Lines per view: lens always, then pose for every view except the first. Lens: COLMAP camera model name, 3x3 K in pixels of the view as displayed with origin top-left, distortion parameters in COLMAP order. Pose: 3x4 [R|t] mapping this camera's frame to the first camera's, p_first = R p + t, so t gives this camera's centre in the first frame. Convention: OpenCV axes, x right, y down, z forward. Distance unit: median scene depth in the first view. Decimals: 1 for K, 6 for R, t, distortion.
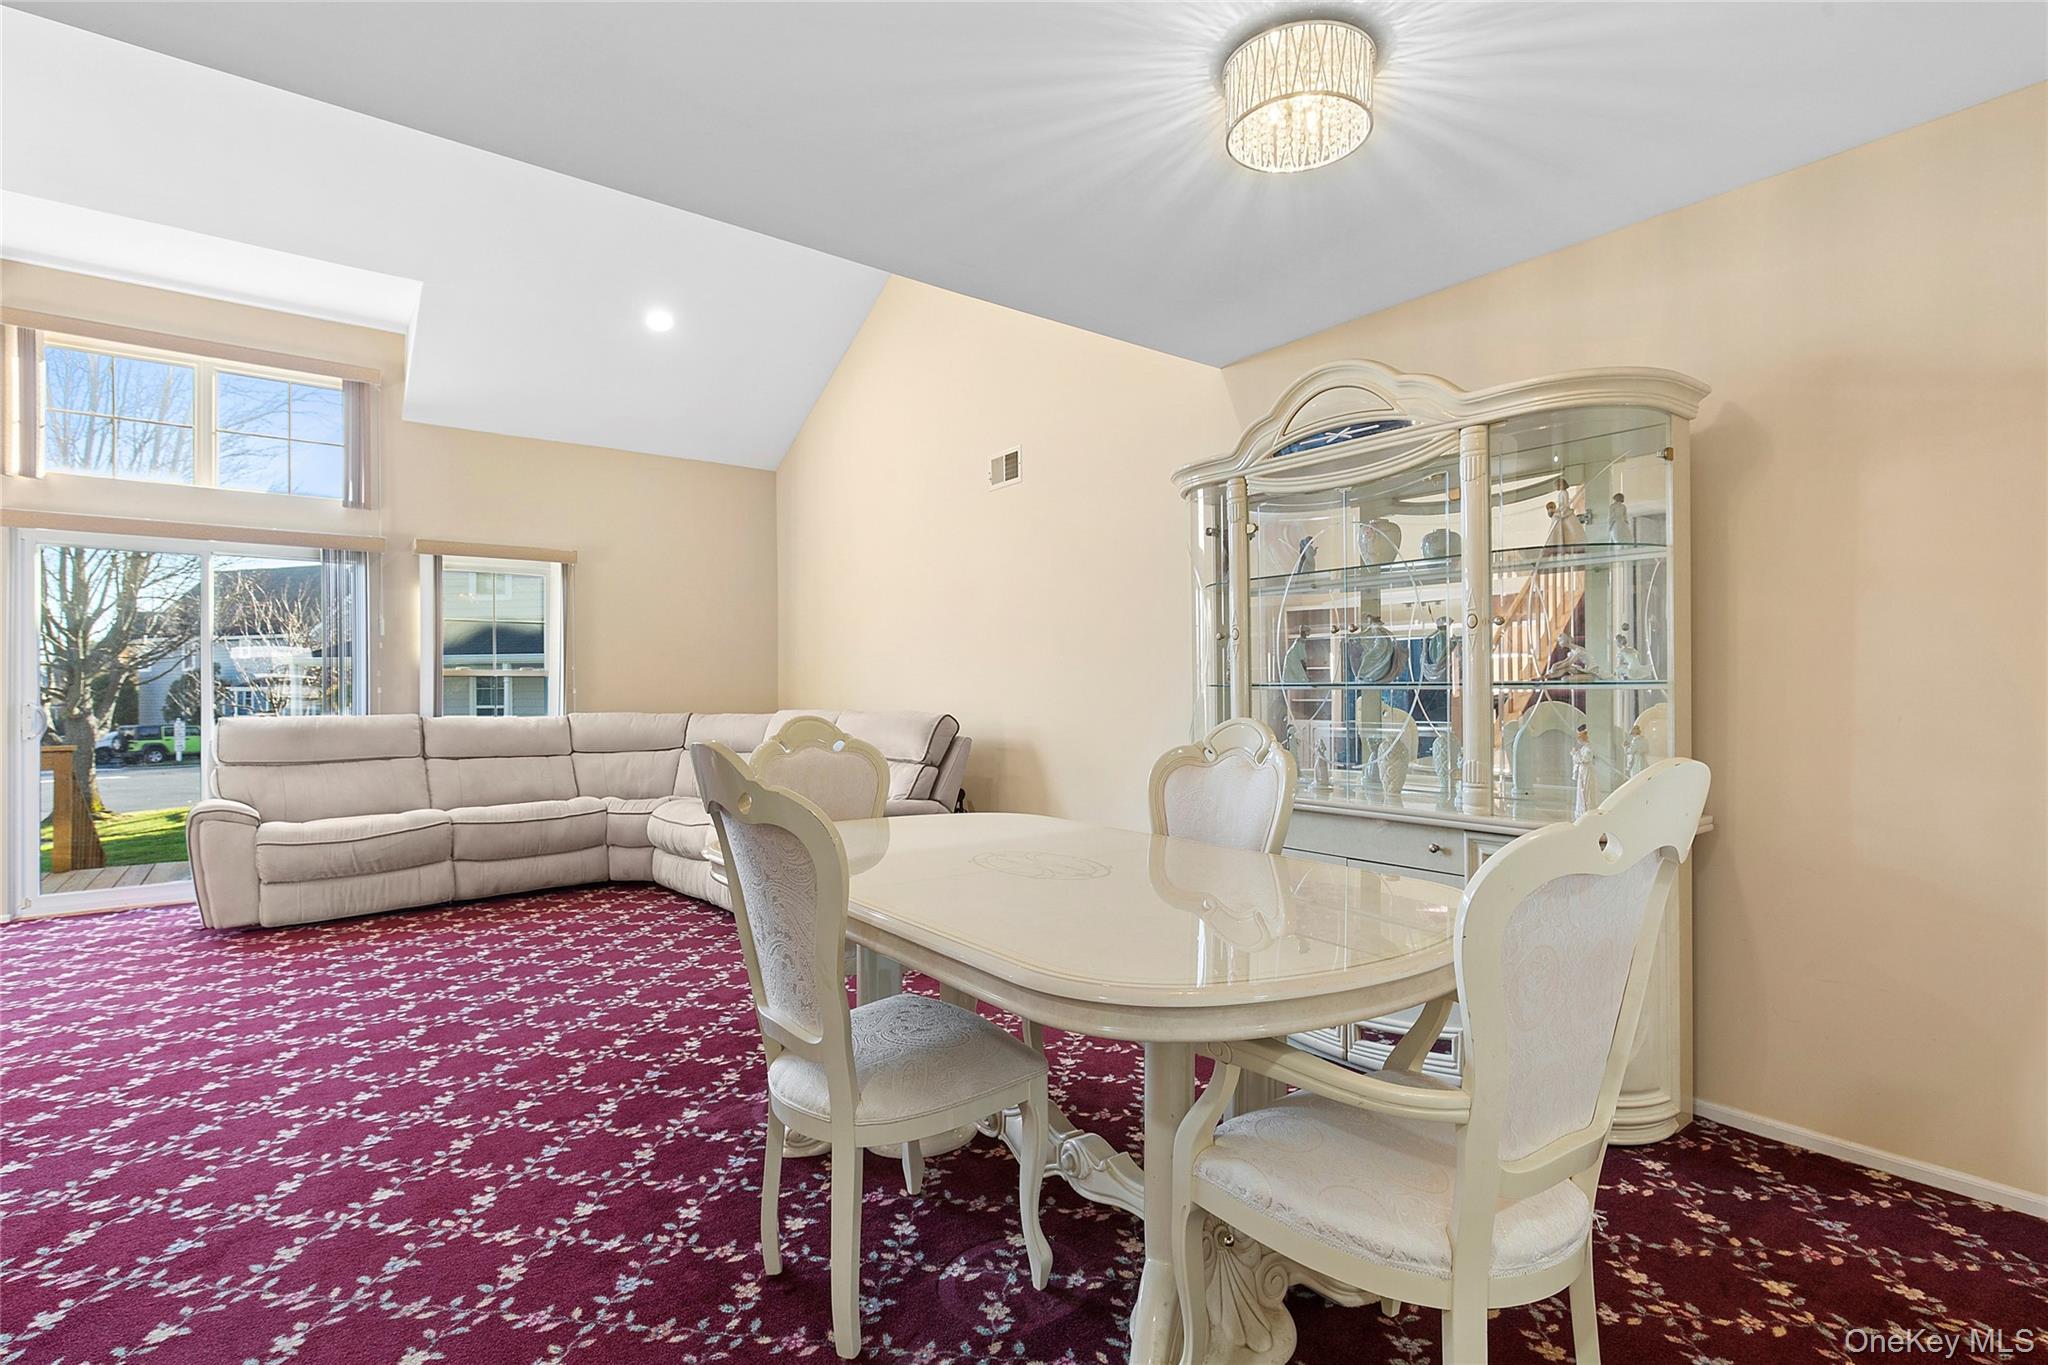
lens RADIAL K [[959.4, 0, 1040.3], [0, 959.4, 682.7], [0, 0, 1]] dist [-0.009929, -0.001843]
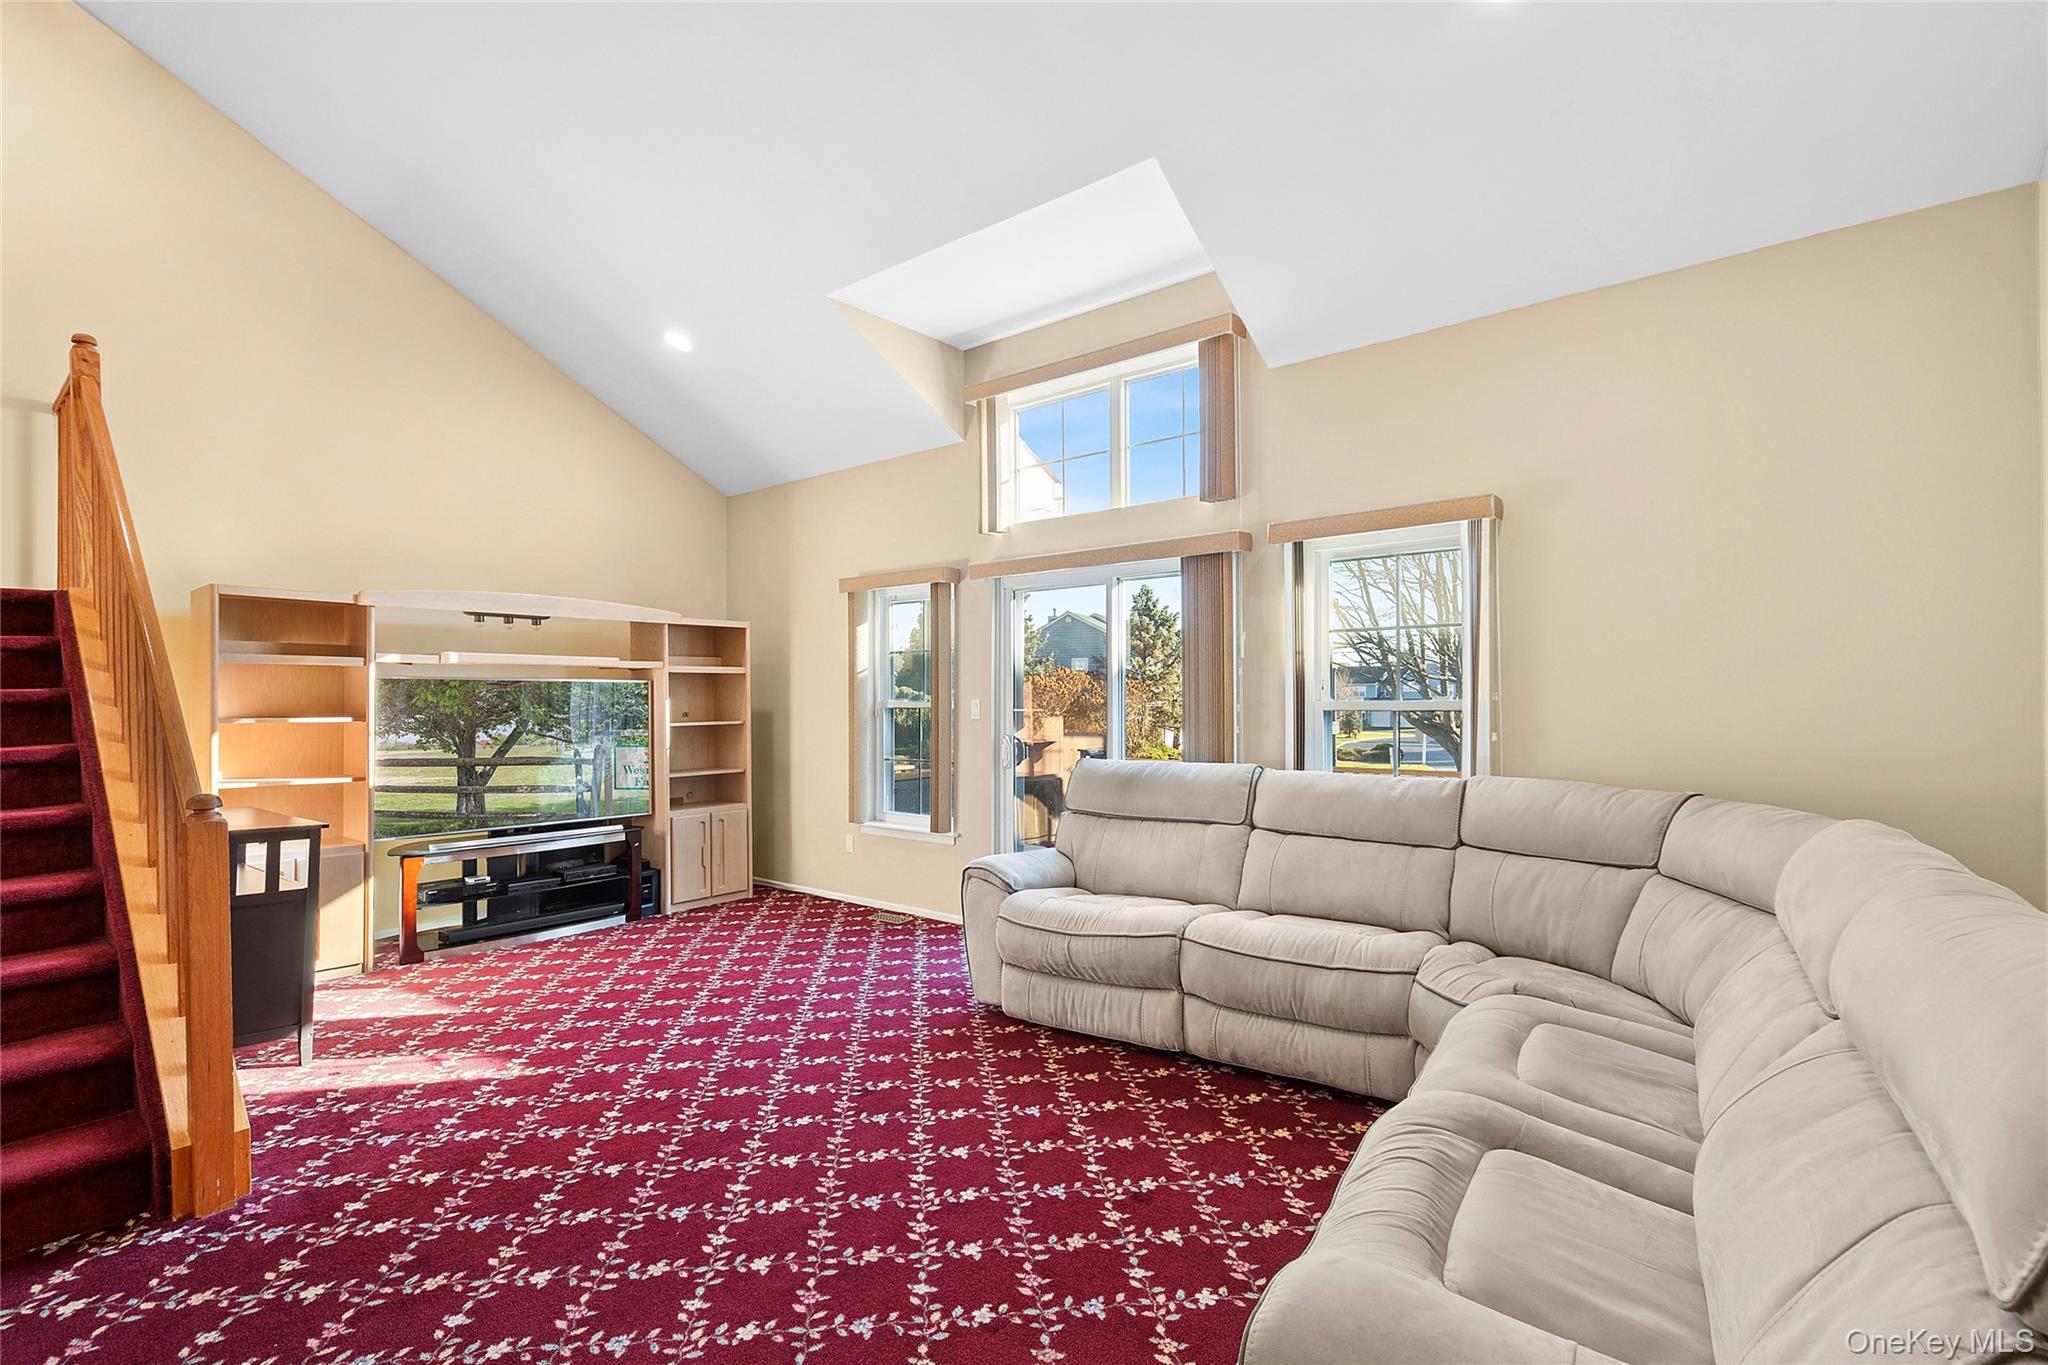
lens RADIAL K [[919.7, 0, 1029.3], [0, 919.7, 726.8], [0, 0, 1]] dist [0.003735, -0.001239]
pose [[0.226535, 0.030929, -0.973512, -0.009306], [0.018600, 0.999176, 0.036072, -0.026769], [0.973825, -0.026279, 0.225773, 0.721018]]
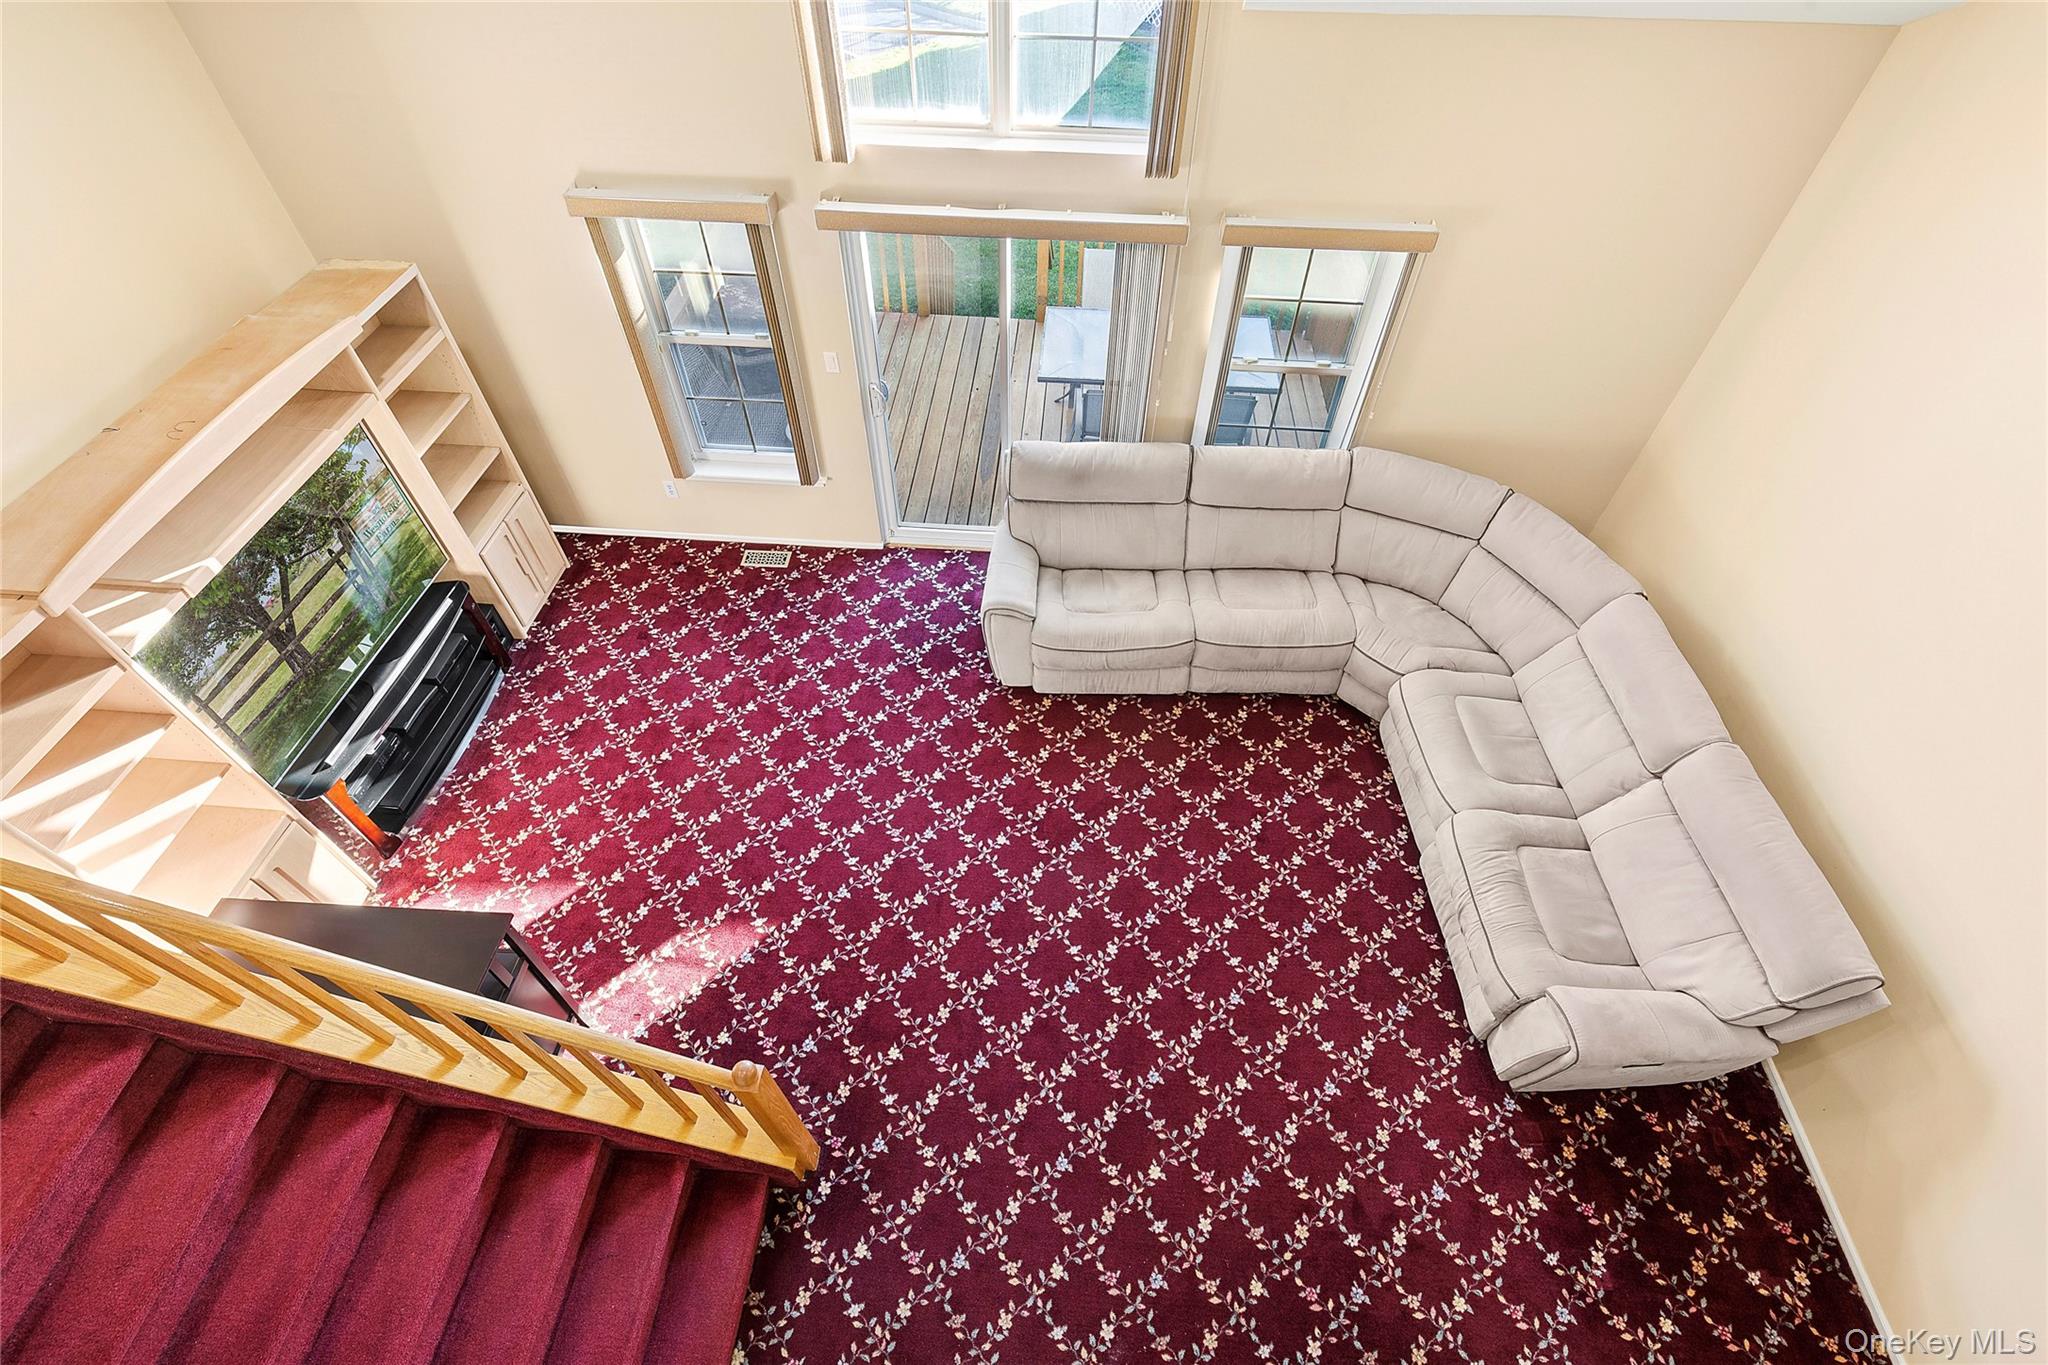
lens RADIAL K [[919.7, 0, 1027.8], [0, 919.7, 686.2], [0, 0, 1]] dist [0.003735, -0.001239]
pose [[0.733676, 0.518250, -0.439473, -0.302489], [-0.008272, 0.653524, 0.756861, -0.485532], [0.679449, -0.551655, 0.483762, 0.406442]]
